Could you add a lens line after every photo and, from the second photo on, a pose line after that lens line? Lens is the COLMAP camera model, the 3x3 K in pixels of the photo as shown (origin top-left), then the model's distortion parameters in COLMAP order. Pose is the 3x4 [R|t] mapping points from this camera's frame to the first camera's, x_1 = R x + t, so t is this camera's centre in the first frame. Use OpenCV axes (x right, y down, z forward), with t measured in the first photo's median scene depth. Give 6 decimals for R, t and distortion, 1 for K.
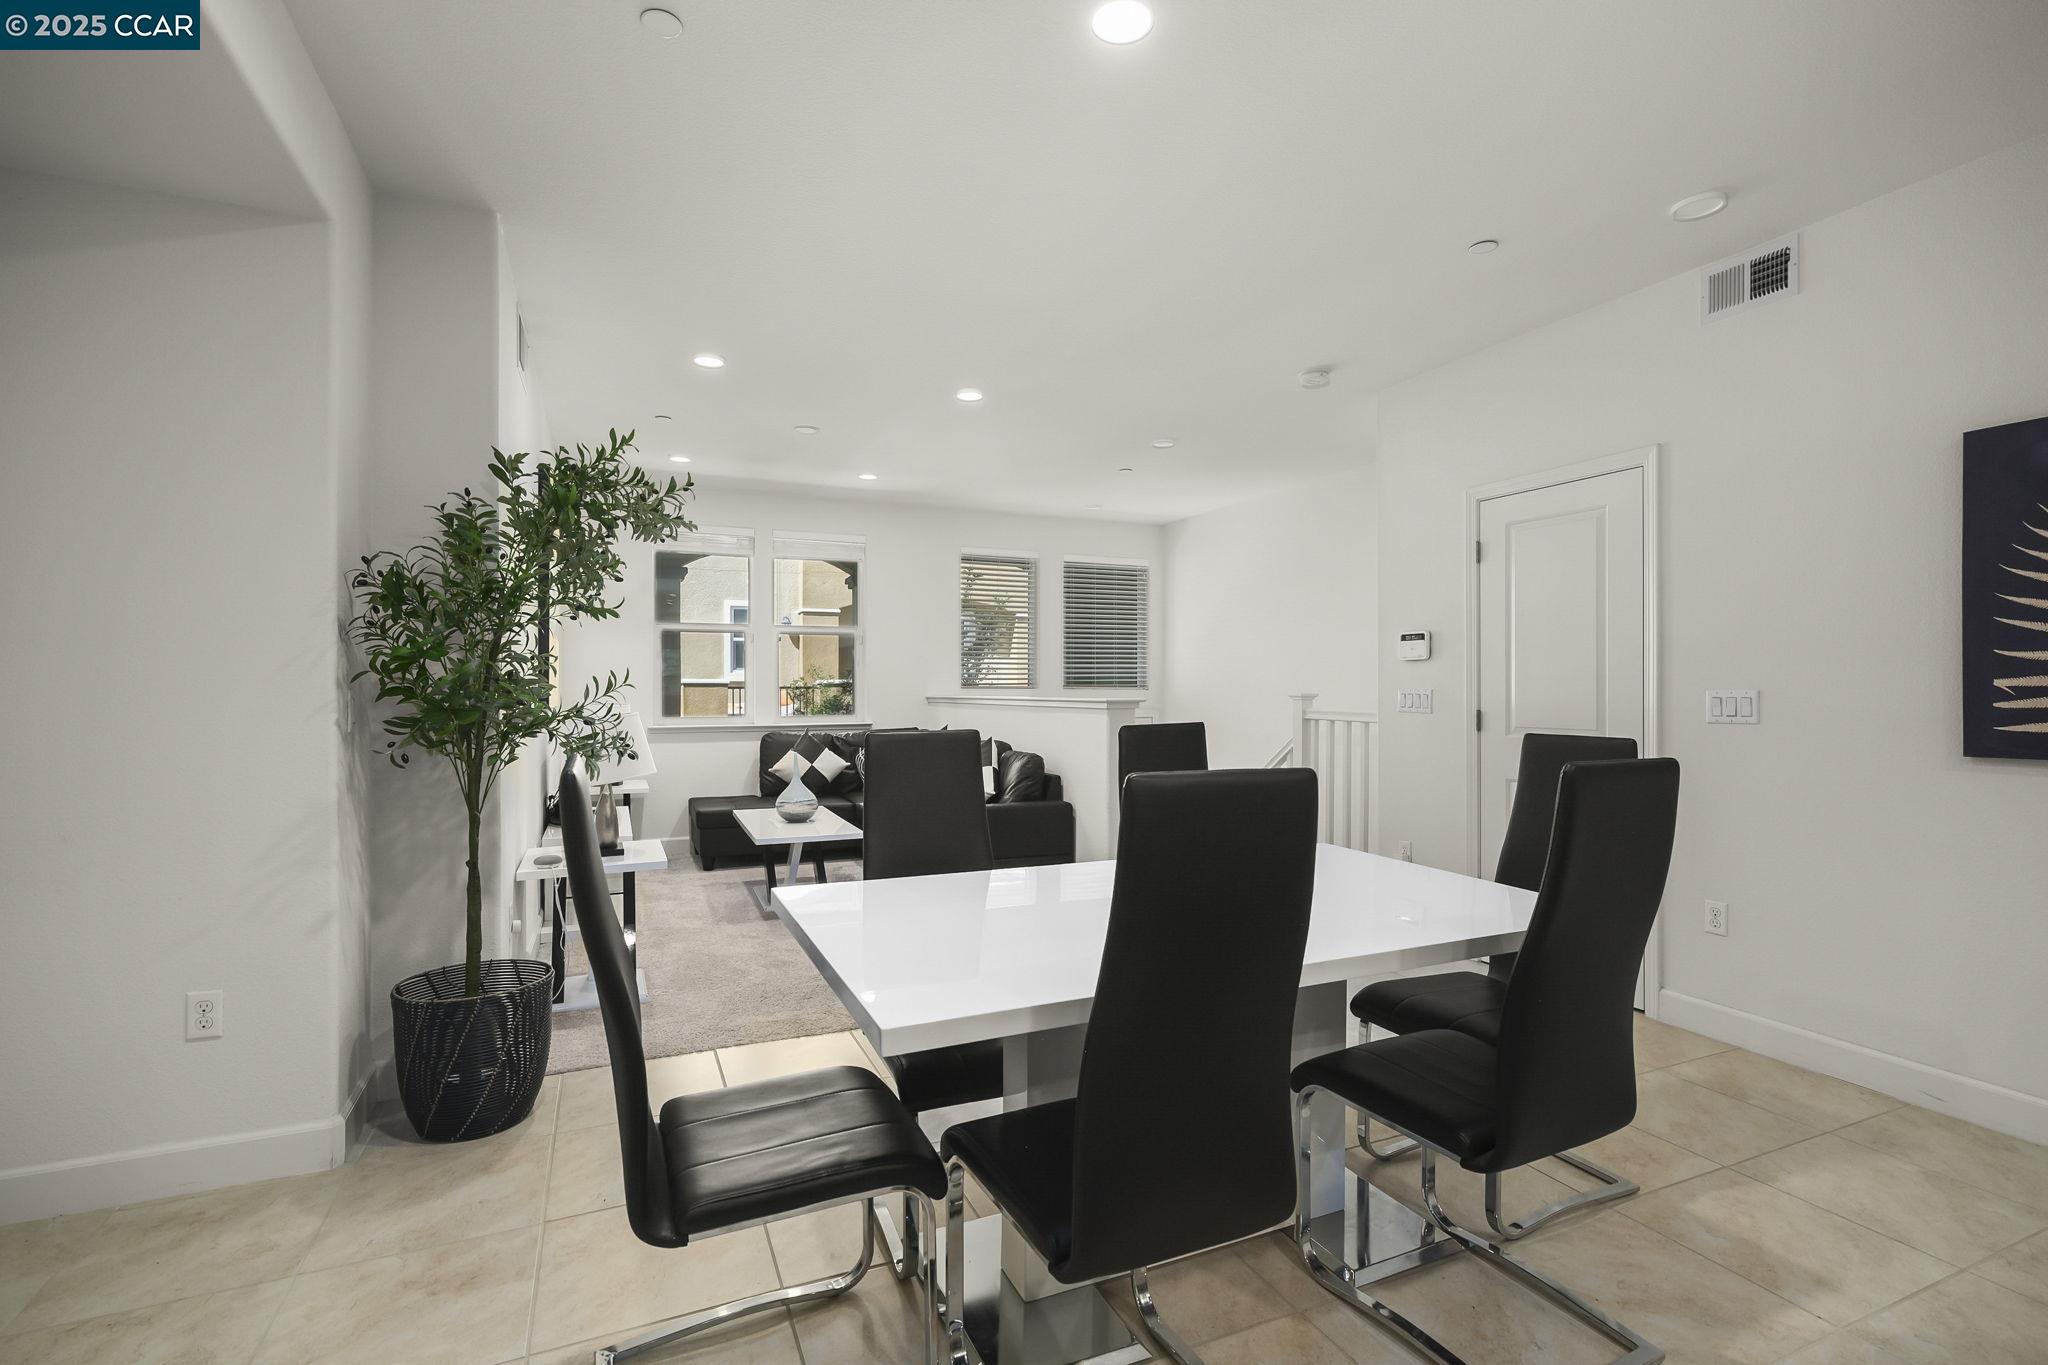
lens RADIAL K [[939.3, 0, 1031.3], [0, 939.3, 687.1], [0, 0, 1]] dist [-0.010866, 0.001764]
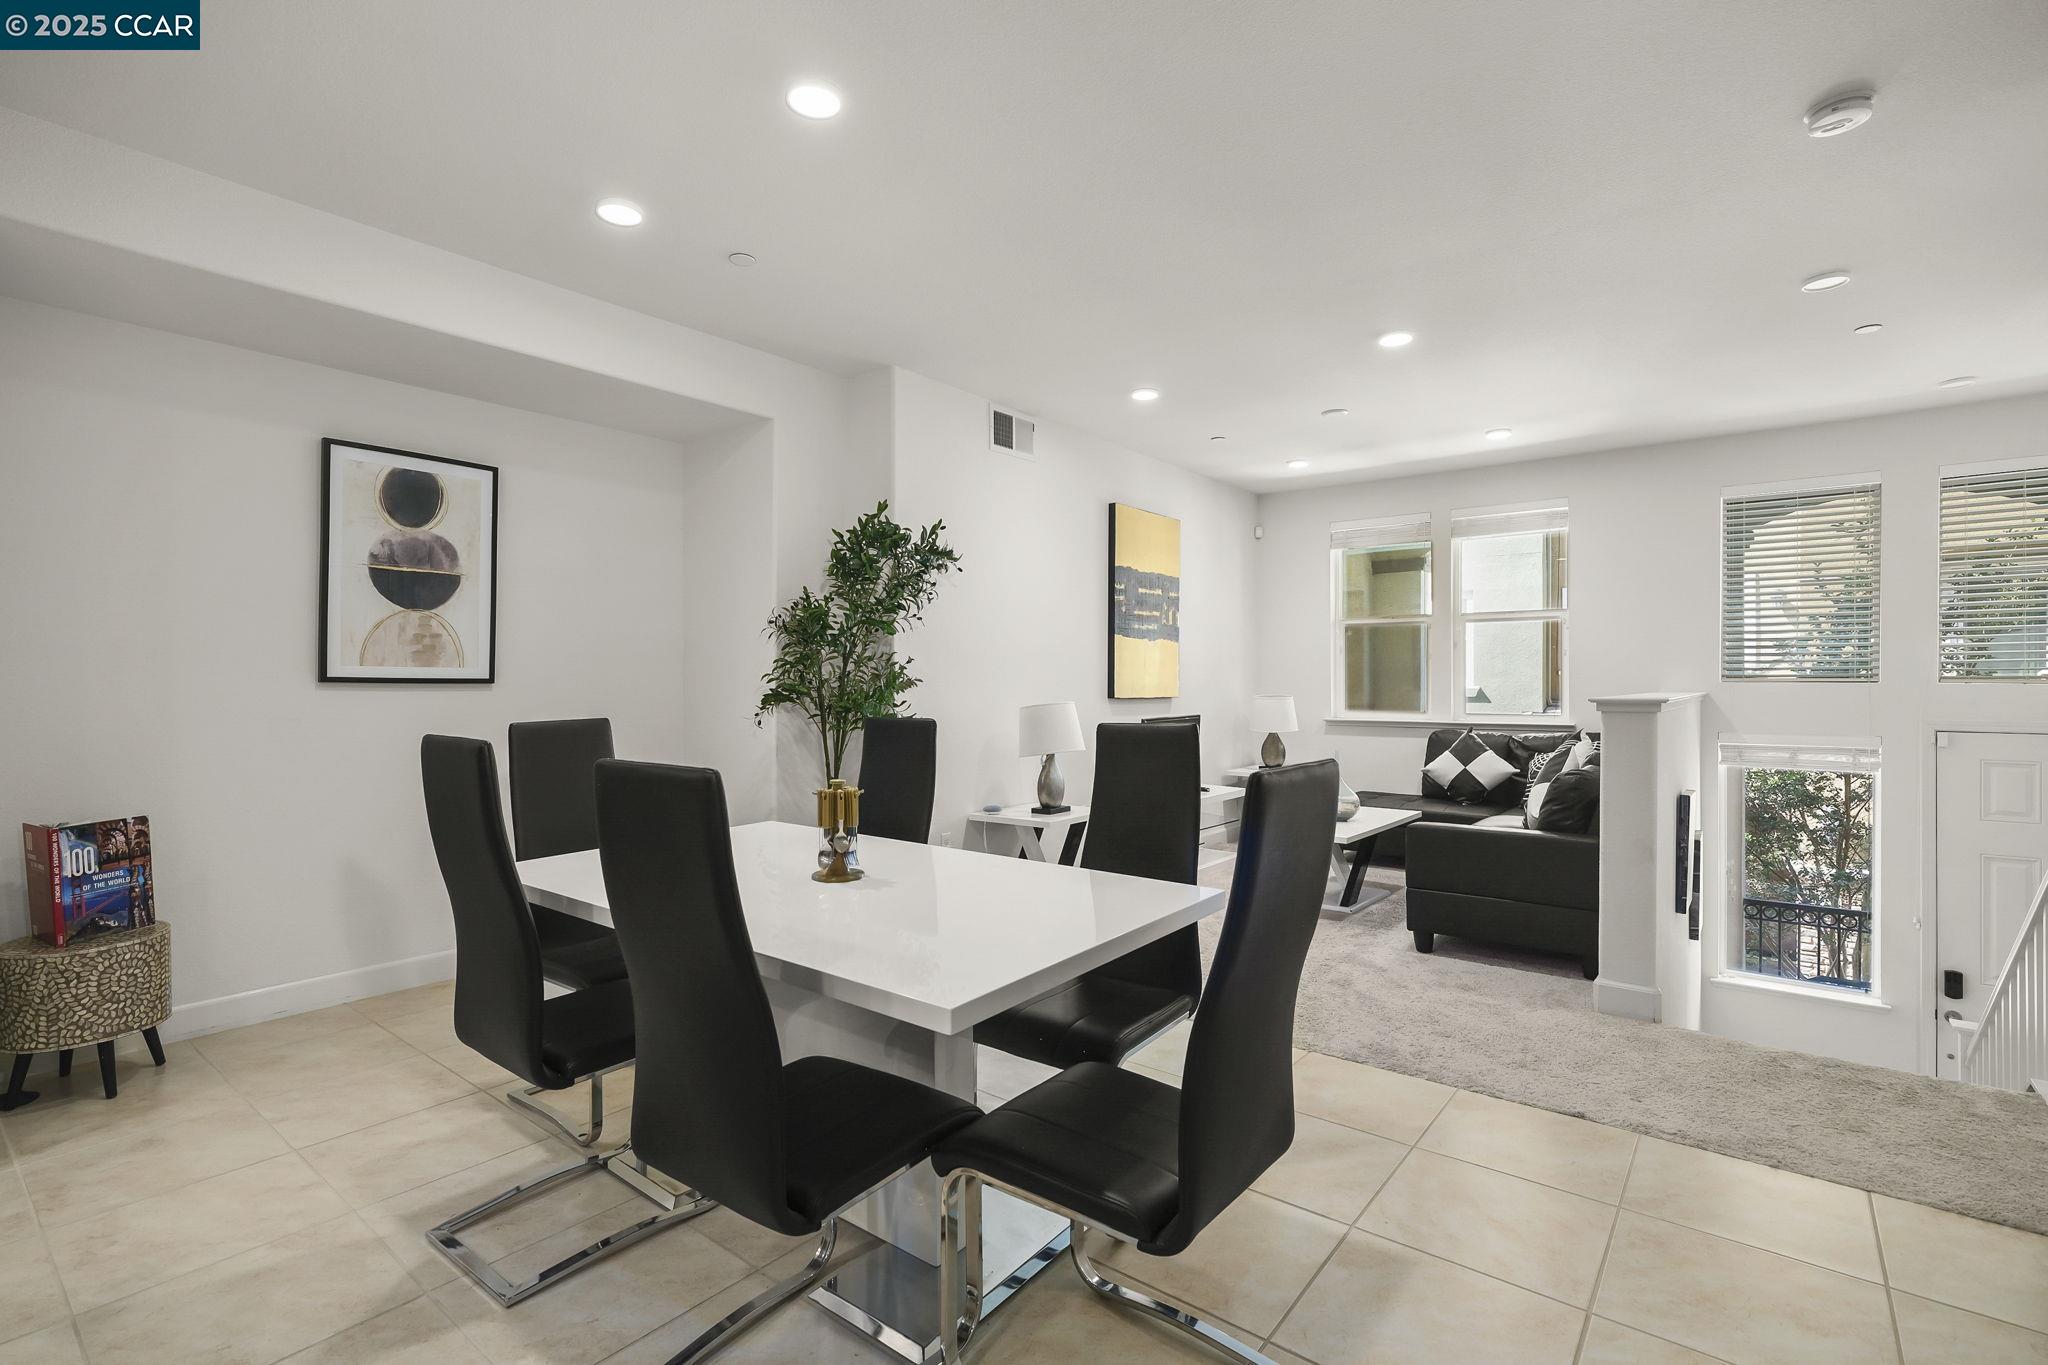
lens RADIAL K [[939.3, 0, 1034.2], [0, 939.3, 677.7], [0, 0, 1]] dist [-0.010866, 0.001764]
pose [[0.461447, -0.004461, -0.887156, 0.919381], [0.002136, 0.999990, -0.003917, -0.001047], [0.887165, -0.000088, 0.461452, 0.563522]]
